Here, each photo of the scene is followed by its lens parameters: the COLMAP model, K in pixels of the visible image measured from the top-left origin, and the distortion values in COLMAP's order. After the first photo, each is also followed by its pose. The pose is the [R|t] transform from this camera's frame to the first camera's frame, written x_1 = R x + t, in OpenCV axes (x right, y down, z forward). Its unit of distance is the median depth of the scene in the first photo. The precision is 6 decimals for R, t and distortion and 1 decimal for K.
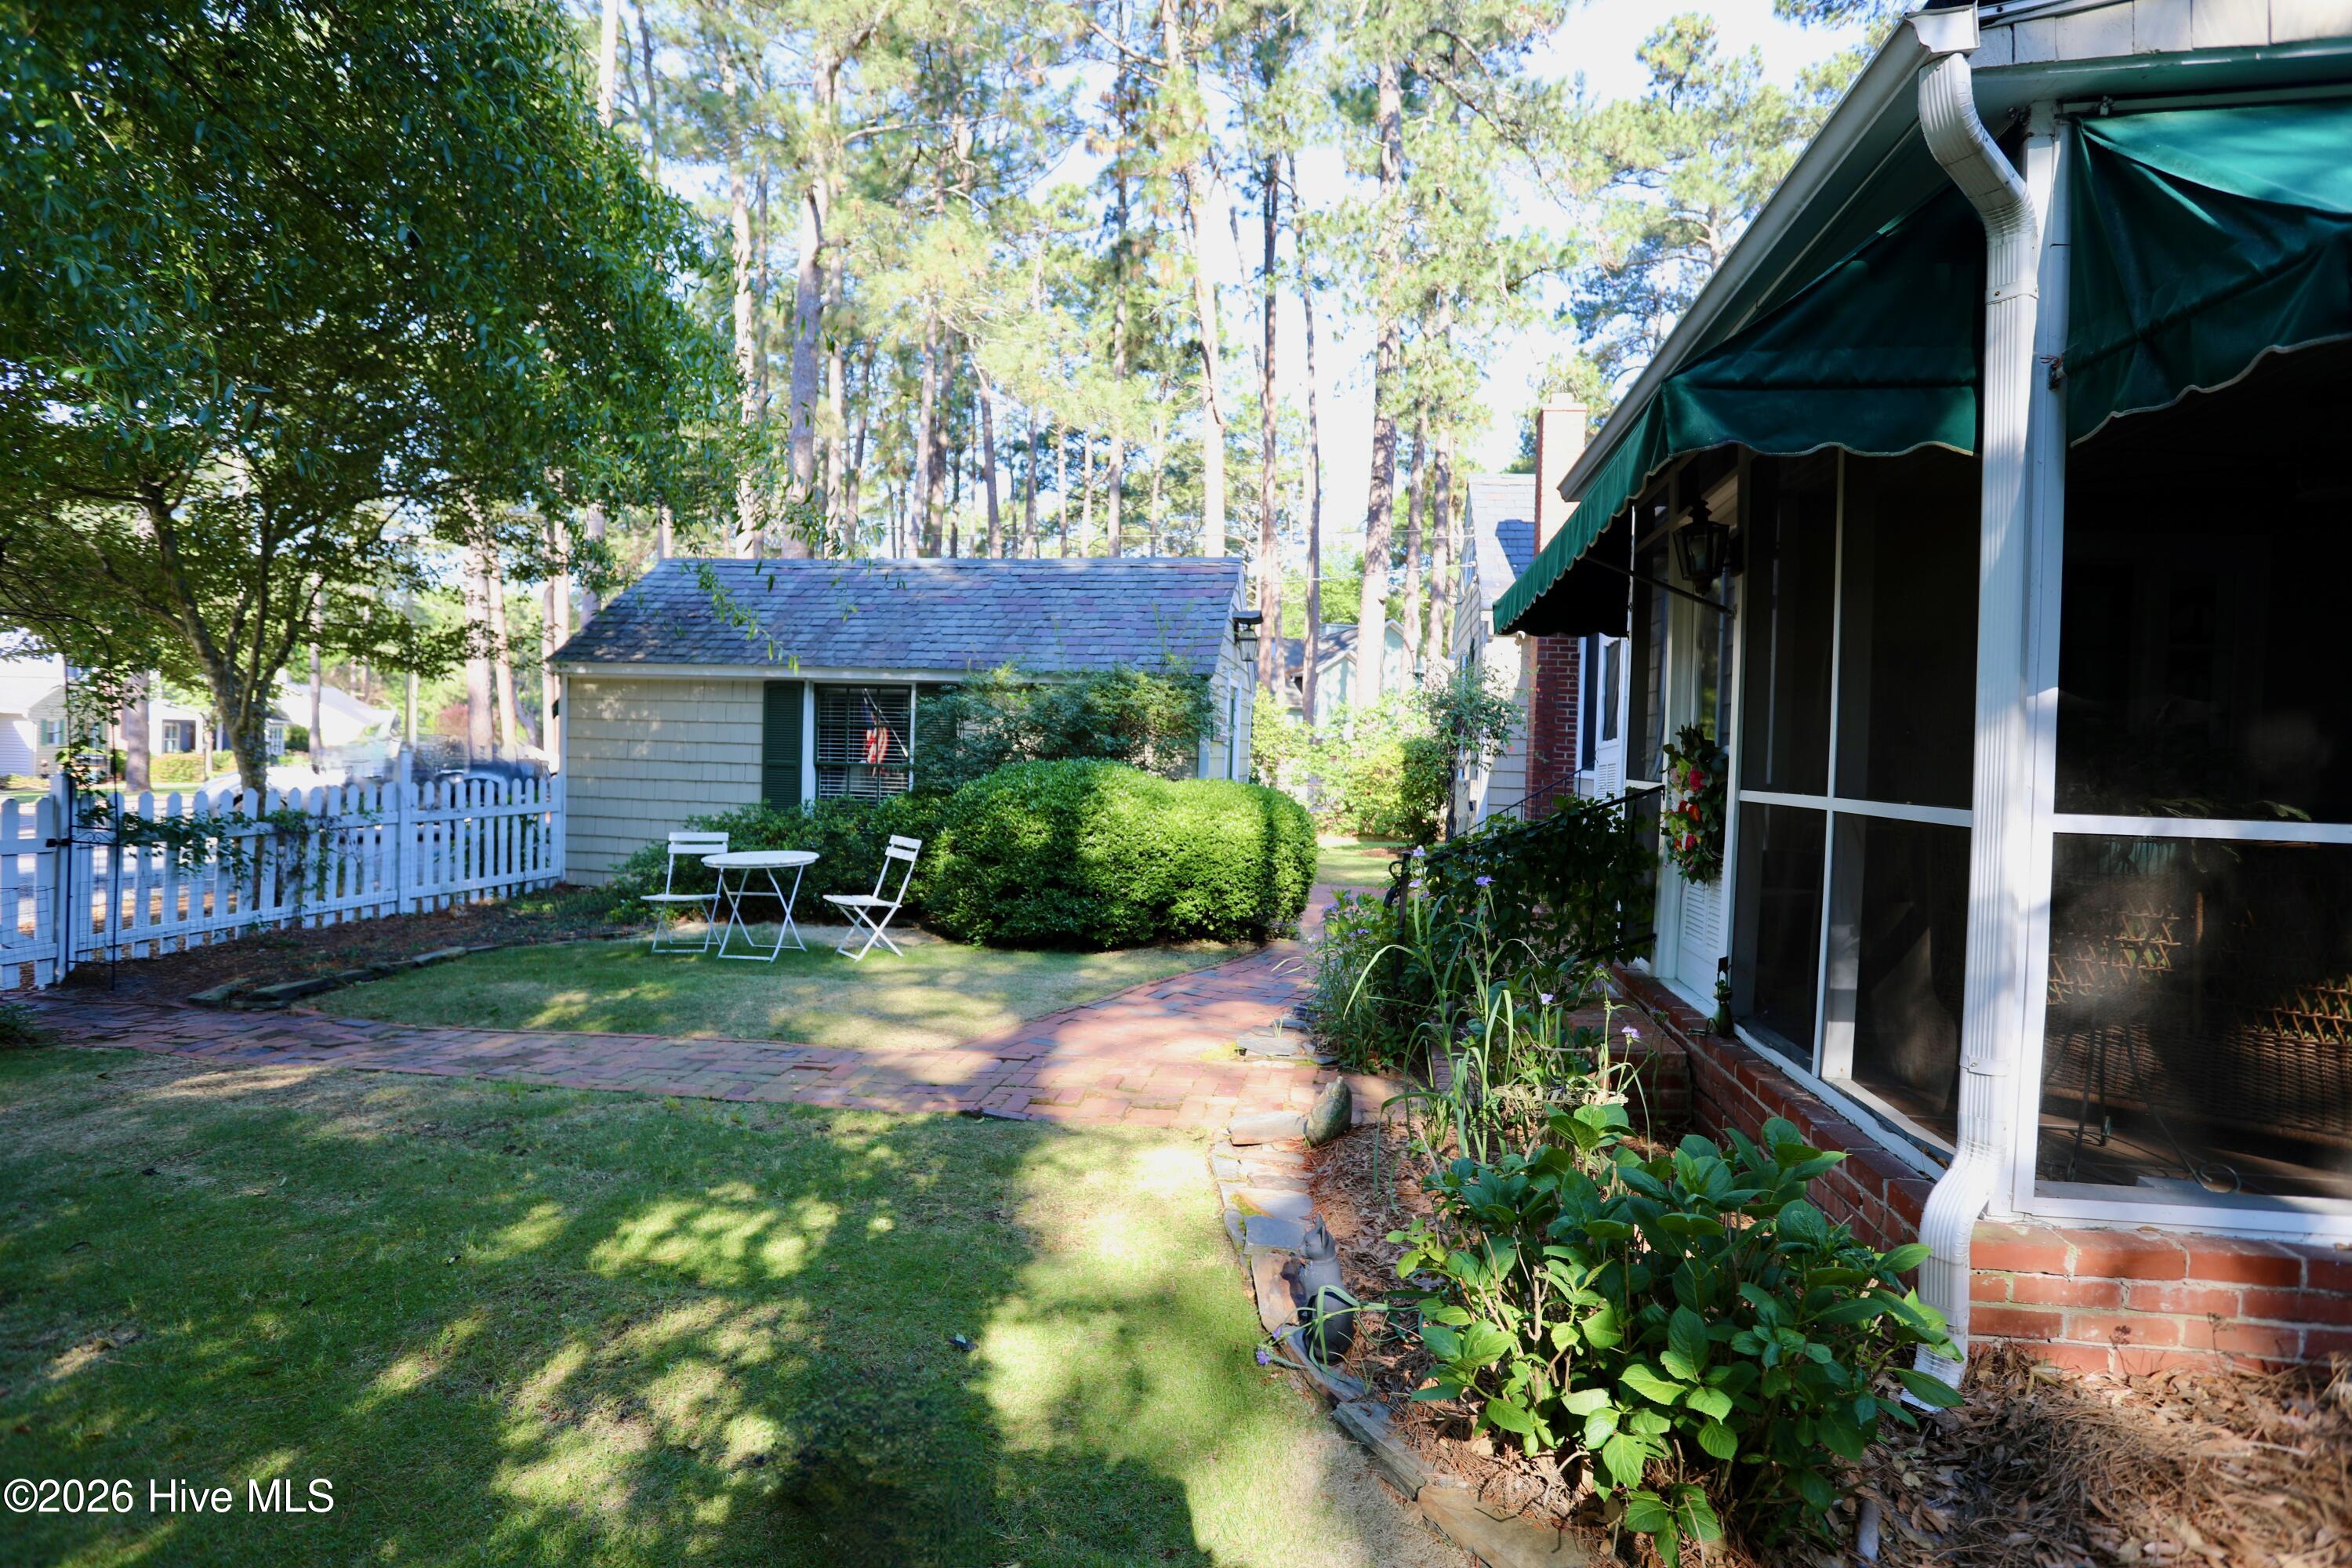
lens RADIAL K [[1125.6, 0, 1166.2], [0, 1125.6, 773.2], [0, 0, 1]] dist [-0.047361, 0.012300]
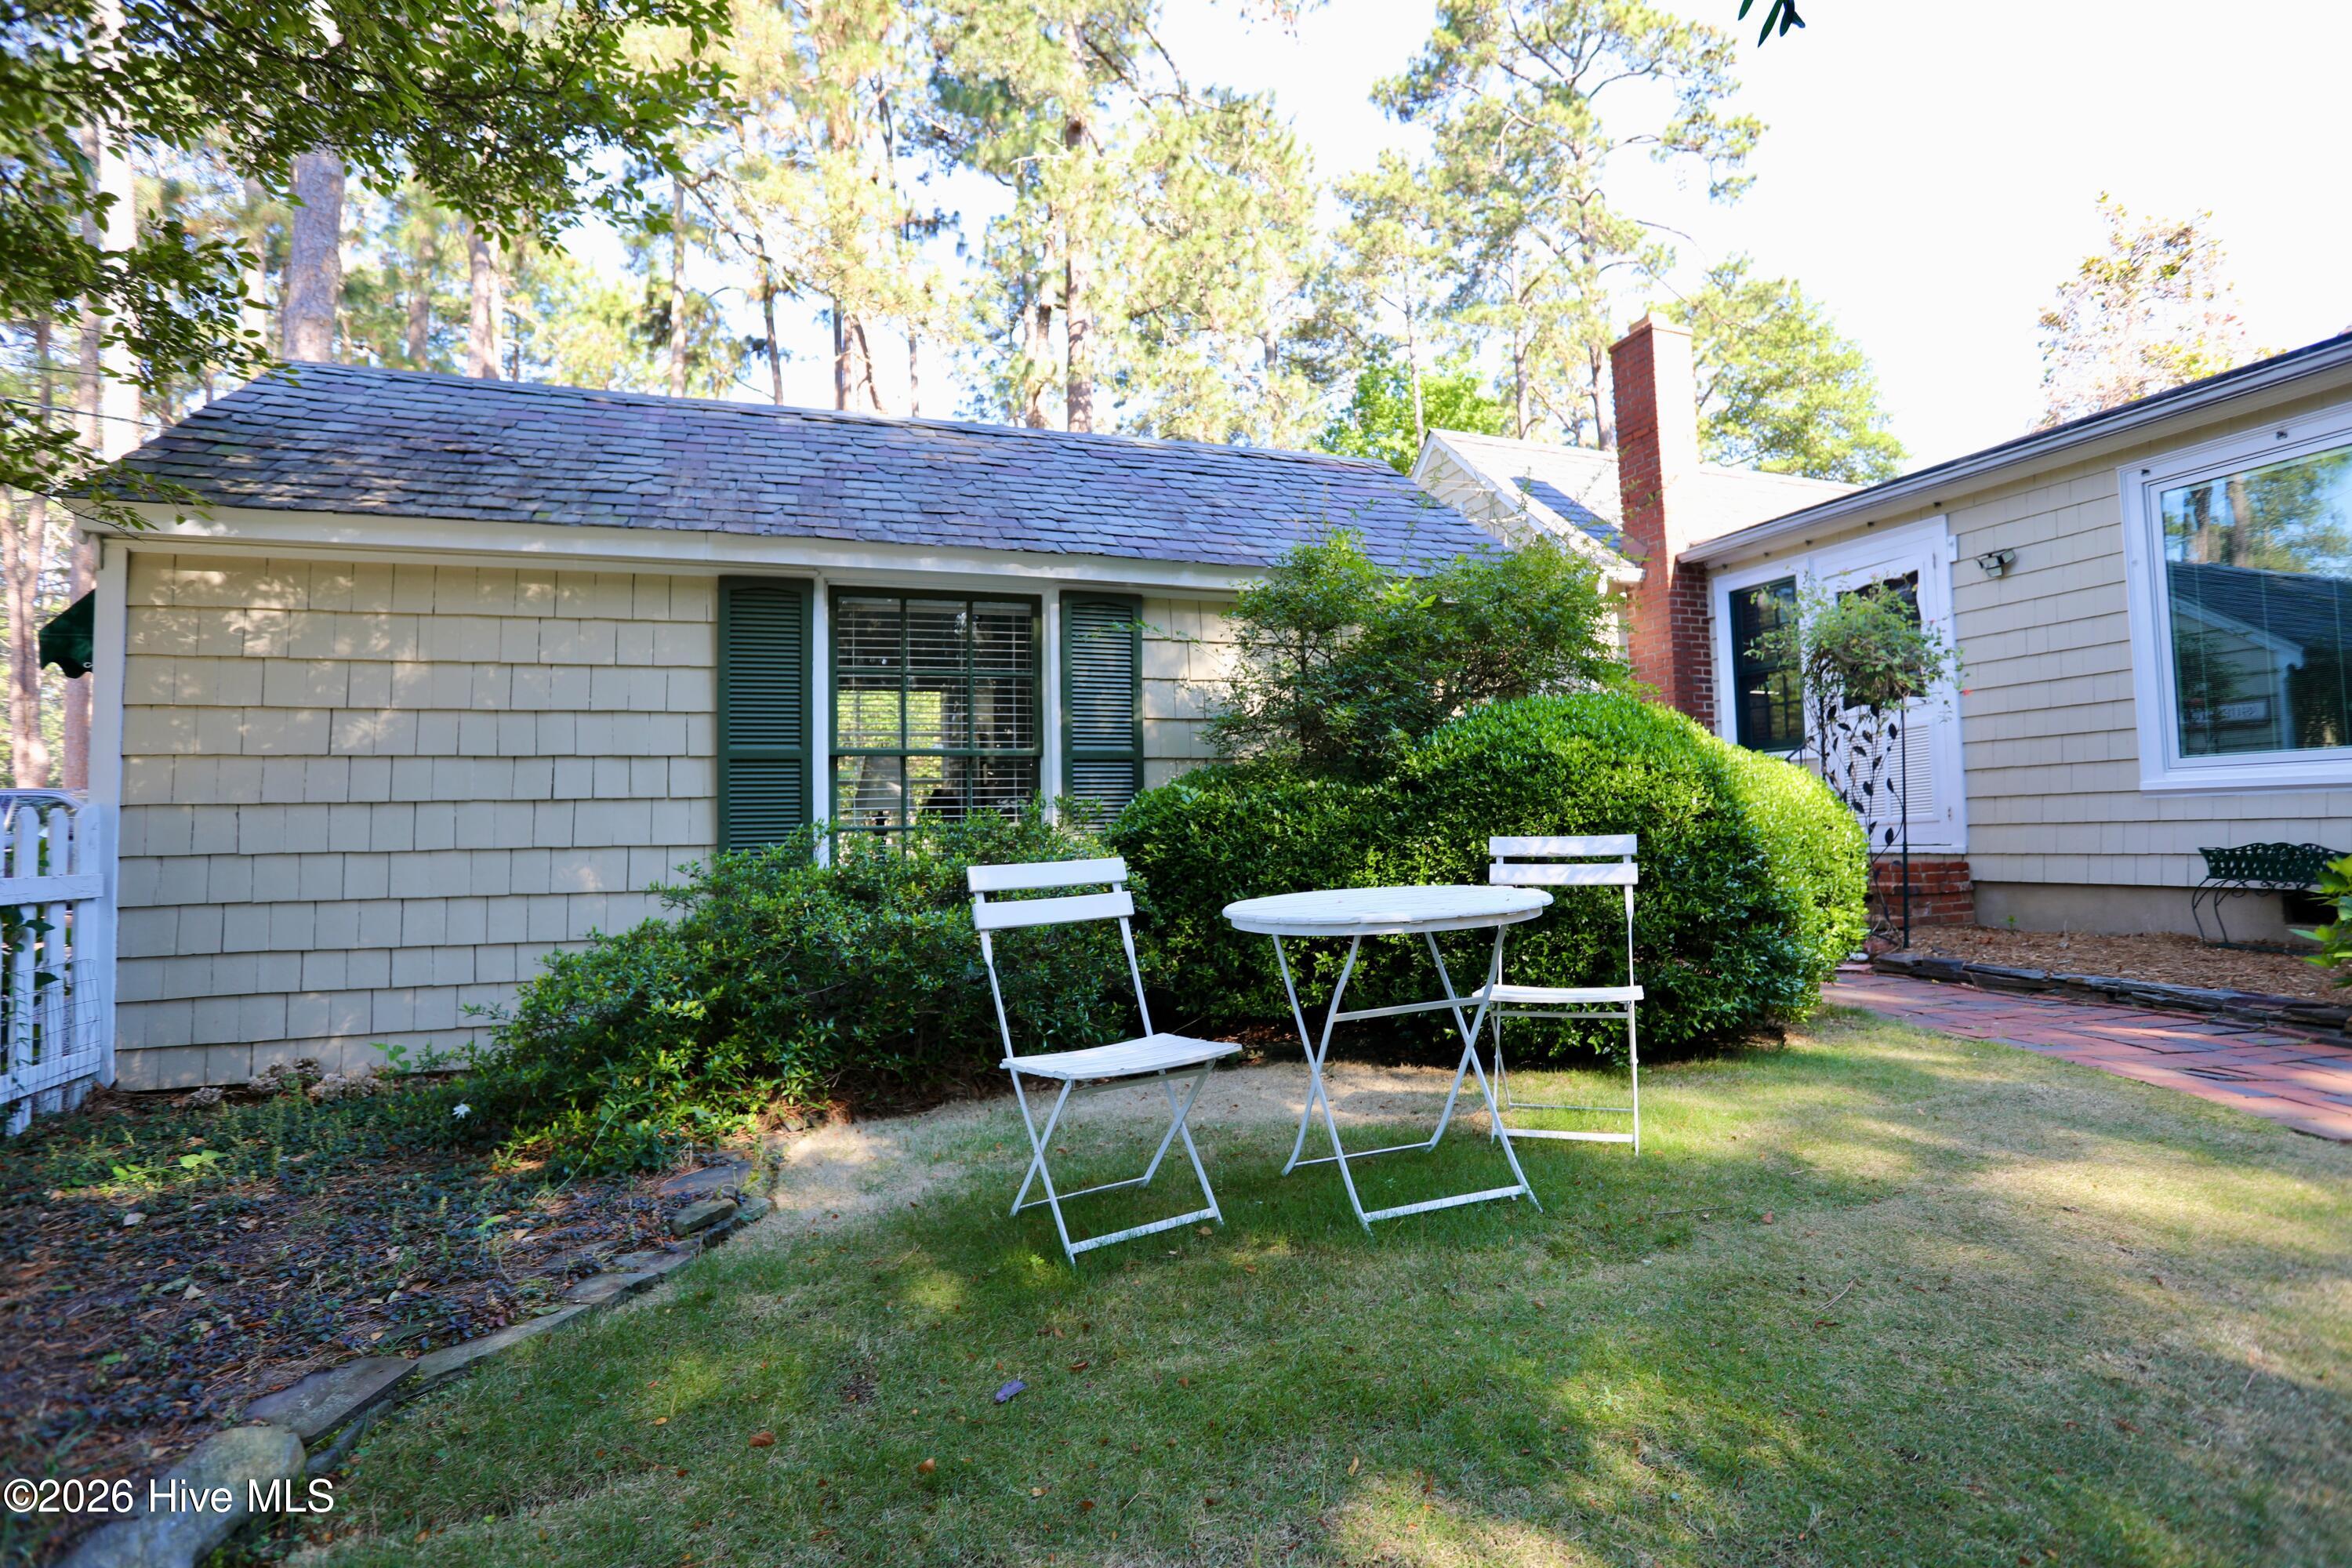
lens RADIAL K [[1125.6, 0, 1176.1], [0, 1125.6, 772.9], [0, 0, 1]] dist [-0.047361, 0.012300]
pose [[0.871165, -0.021058, 0.490538, -0.420493], [0.059080, 0.996317, -0.062152, 0.037734], [-0.487423, 0.083126, 0.869200, 0.516097]]
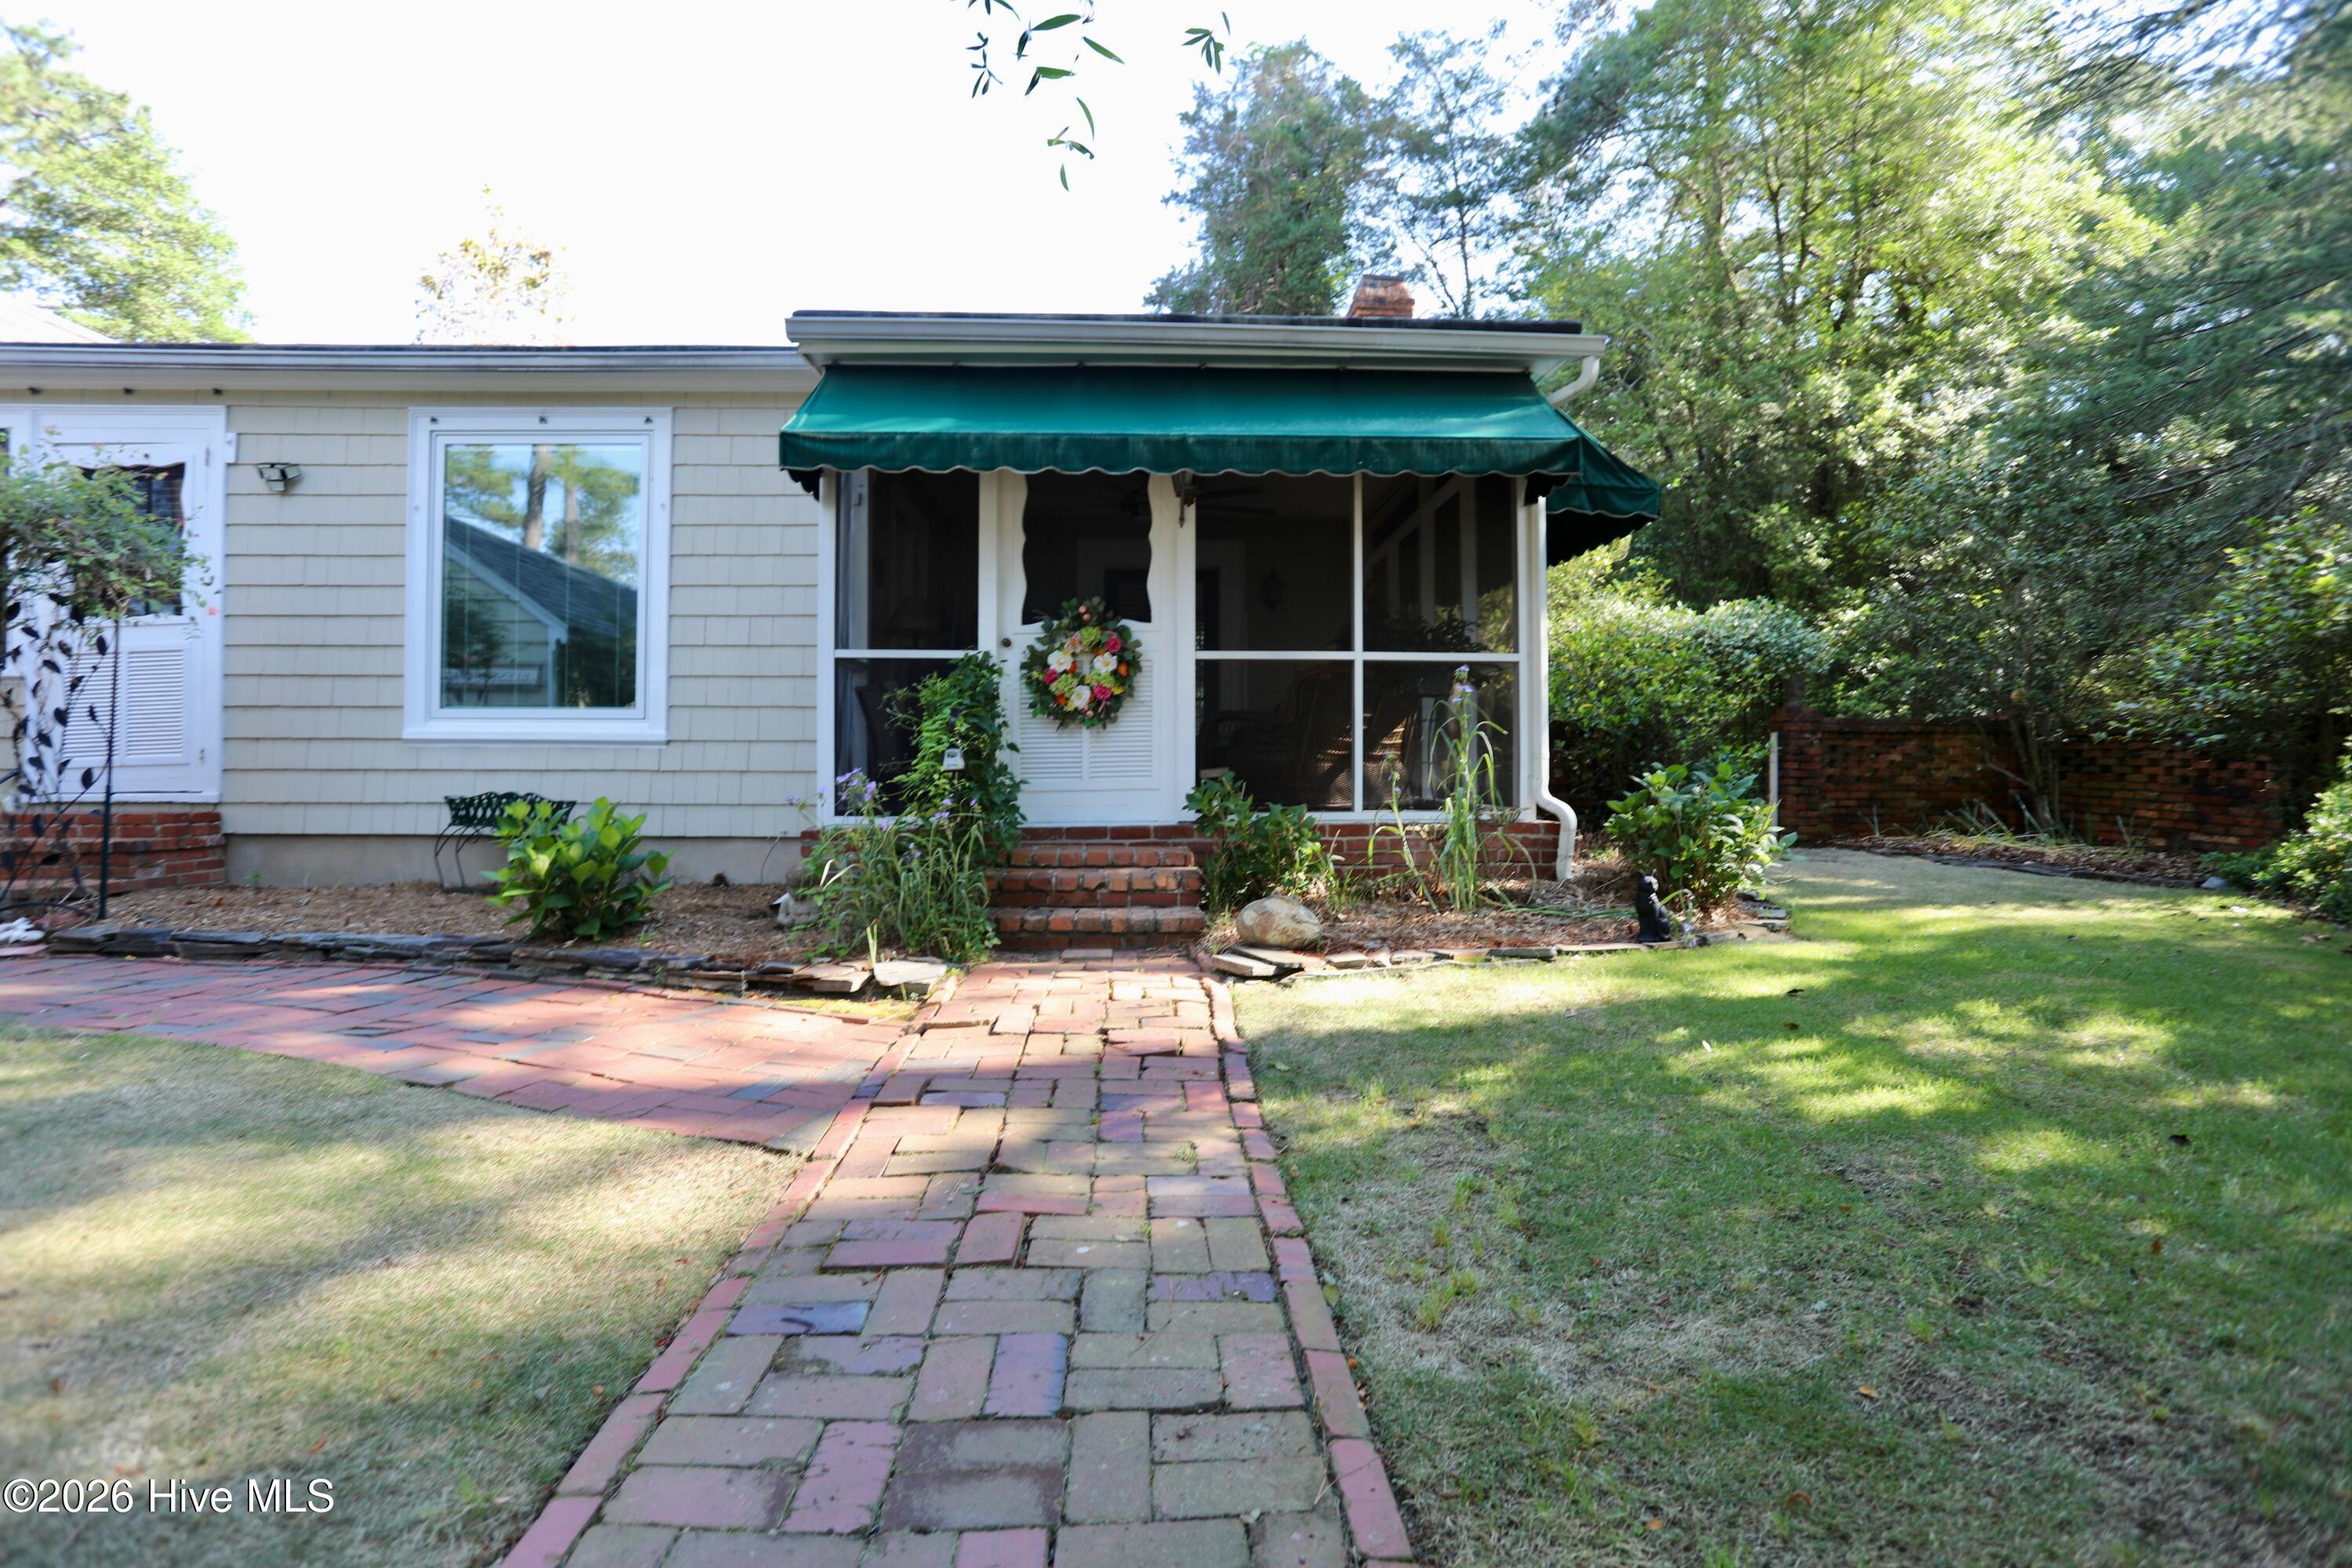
lens RADIAL K [[1125.6, 0, 1182.5], [0, 1125.6, 774.8], [0, 0, 1]] dist [-0.047361, 0.012300]
pose [[-0.219147, -0.029588, 0.975243, -0.382371], [0.012788, 0.999367, 0.033193, 0.041993], [-0.975608, 0.019746, -0.218630, 0.507504]]
